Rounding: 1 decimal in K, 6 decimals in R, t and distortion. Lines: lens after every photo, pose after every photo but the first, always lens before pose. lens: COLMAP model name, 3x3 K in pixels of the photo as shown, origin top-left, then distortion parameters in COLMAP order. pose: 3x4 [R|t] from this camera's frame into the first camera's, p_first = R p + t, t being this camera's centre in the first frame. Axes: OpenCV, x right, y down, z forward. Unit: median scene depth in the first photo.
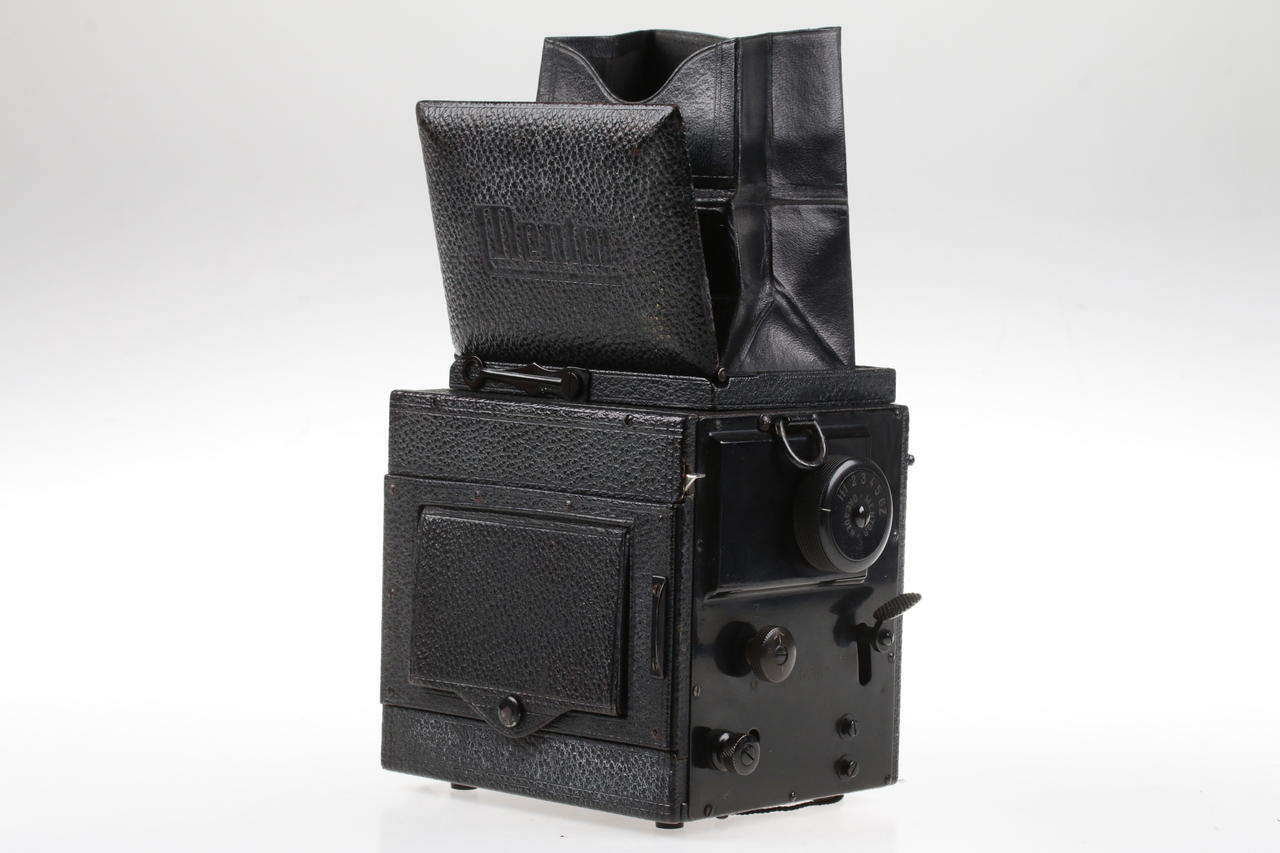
lens RADIAL K [[3656.1, 0, 641.7], [0, 3656.1, 421.0], [0, 0, 1]] dist [0.436964, 0.000000]
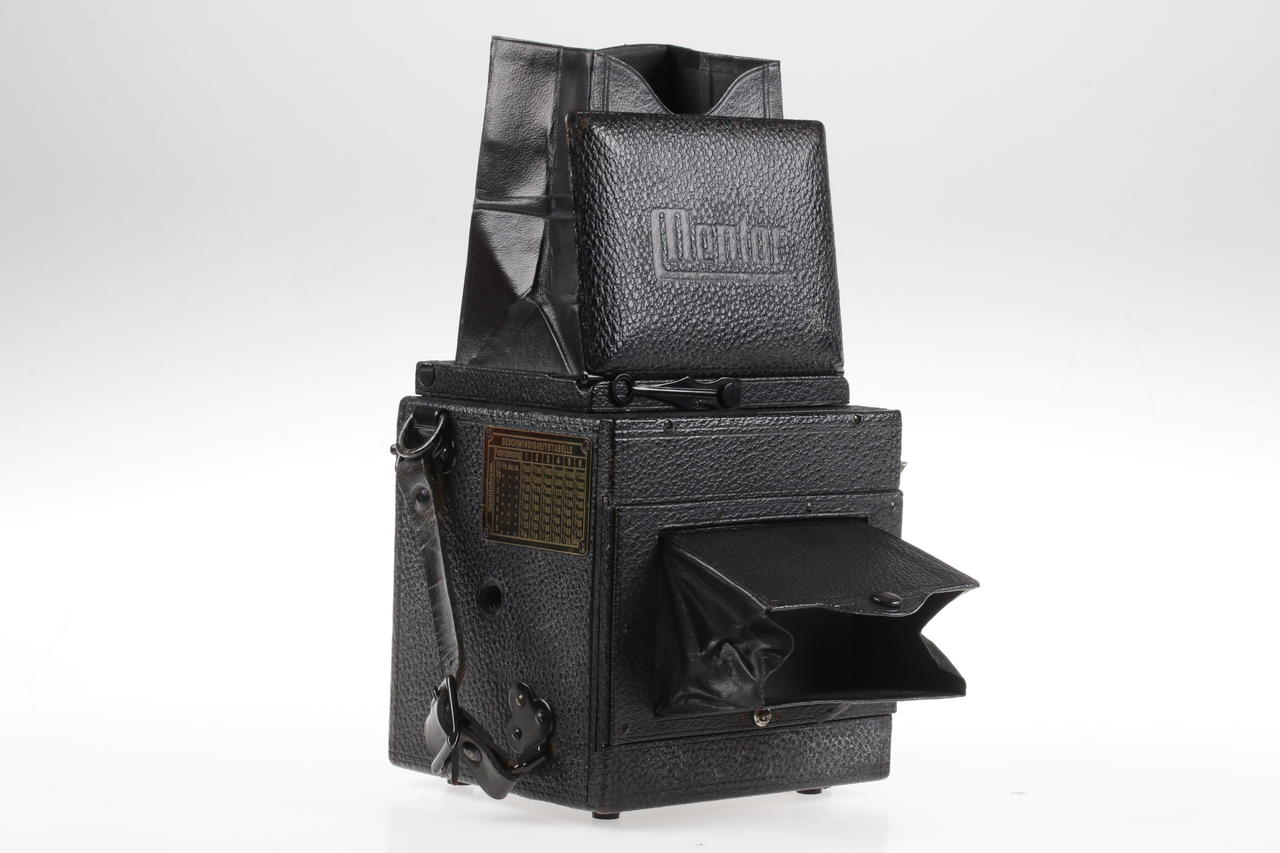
lens RADIAL K [[3656.1, 0, 641.3], [0, 3656.1, 432.2], [0, 0, 1]] dist [0.436964, 0.000000]
pose [[0.122540, -0.096976, 0.987714, -1.055355], [0.042509, 0.994814, 0.092399, -0.097023], [-0.991553, 0.030664, 0.126027, 0.905385]]
